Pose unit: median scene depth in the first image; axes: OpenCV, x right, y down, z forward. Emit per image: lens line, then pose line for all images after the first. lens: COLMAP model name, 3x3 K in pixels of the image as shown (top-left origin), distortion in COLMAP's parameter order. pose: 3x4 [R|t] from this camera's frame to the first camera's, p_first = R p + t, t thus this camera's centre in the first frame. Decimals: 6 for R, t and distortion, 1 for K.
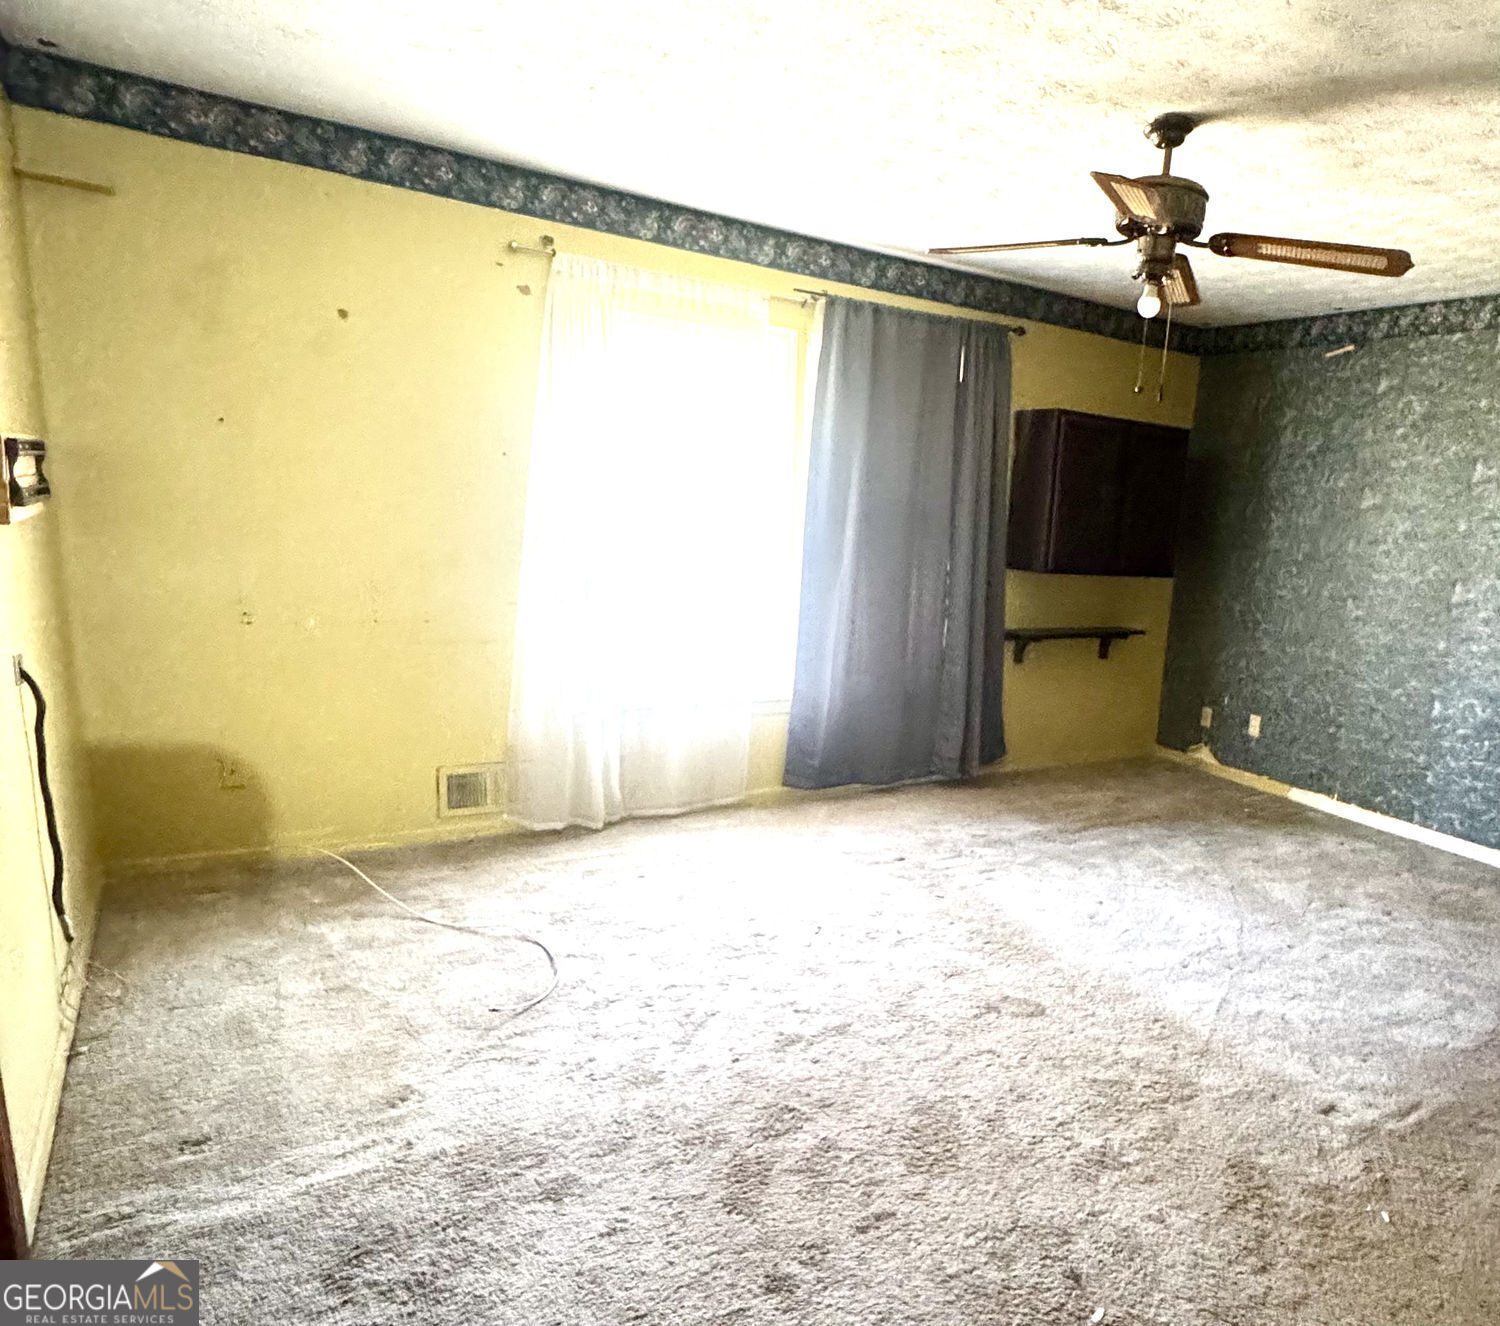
lens RADIAL K [[805.9, 0, 750.0], [0, 805.9, 663.0], [0, 0, 1]] dist [-0.030984, -0.000162]
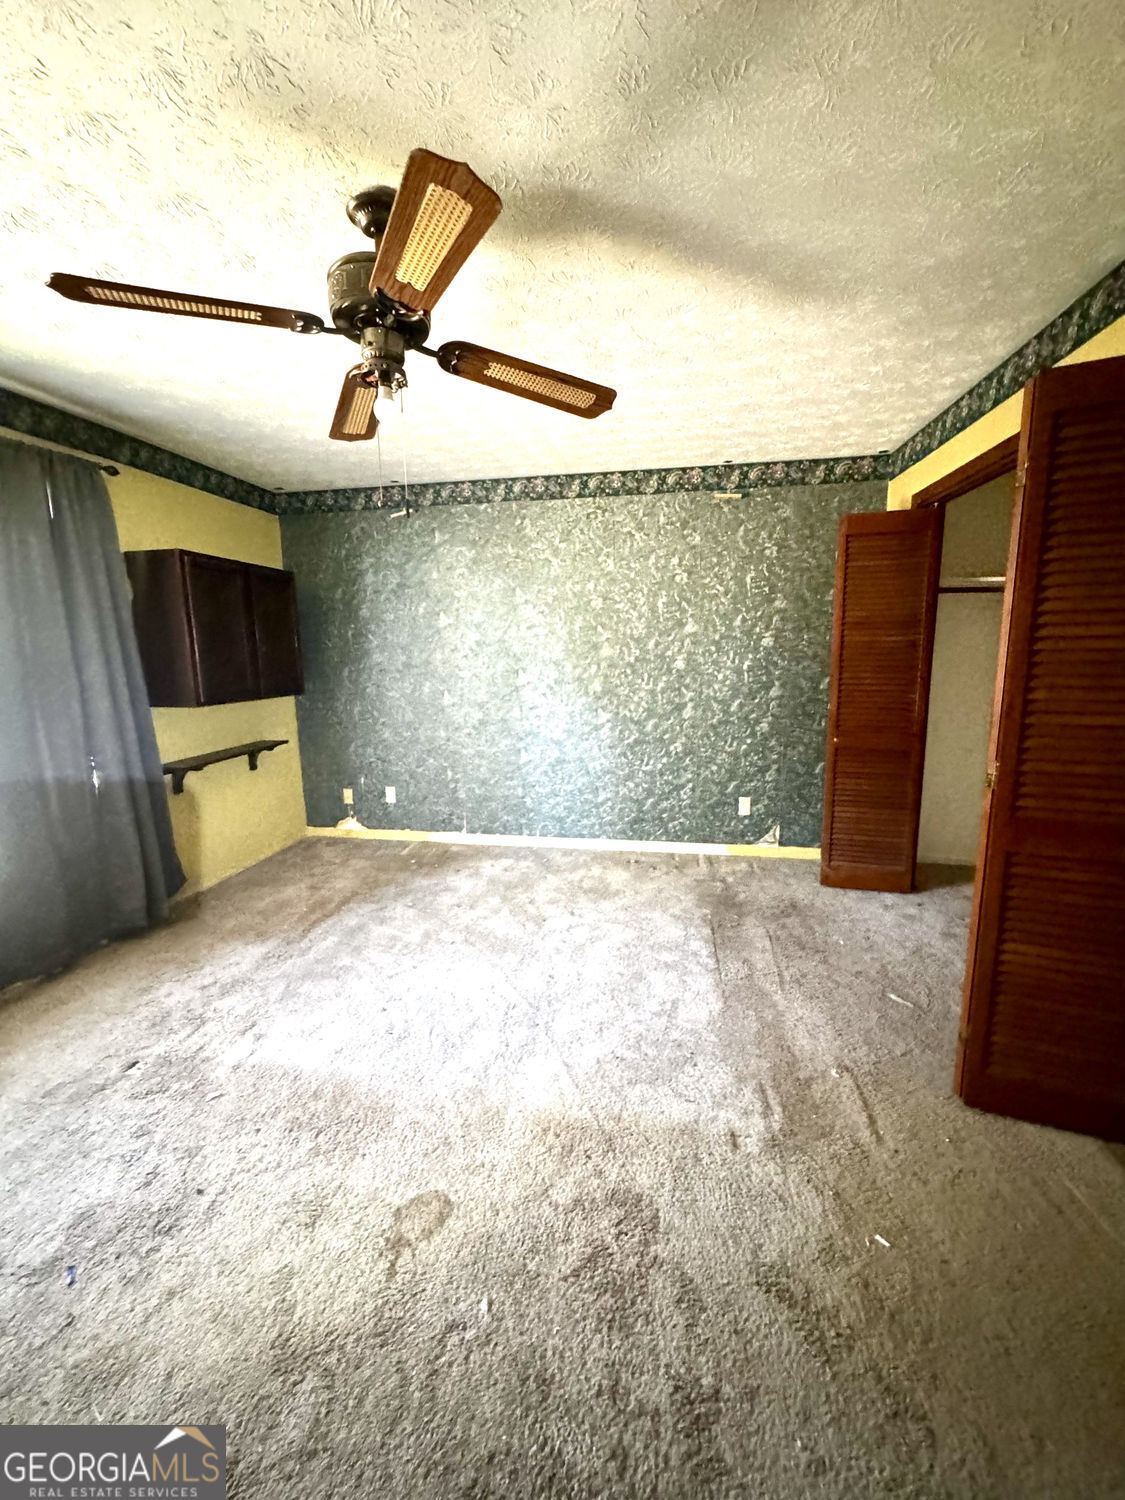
lens RADIAL K [[626.7, 0, 559.9], [0, 626.7, 726.6], [0, 0, 1]] dist [-0.000880, -0.000173]
pose [[0.587605, -0.170917, 0.790891, -0.005622], [0.213912, 0.975474, 0.051877, -0.031896], [-0.780360, 0.138698, 0.609755, 0.162529]]
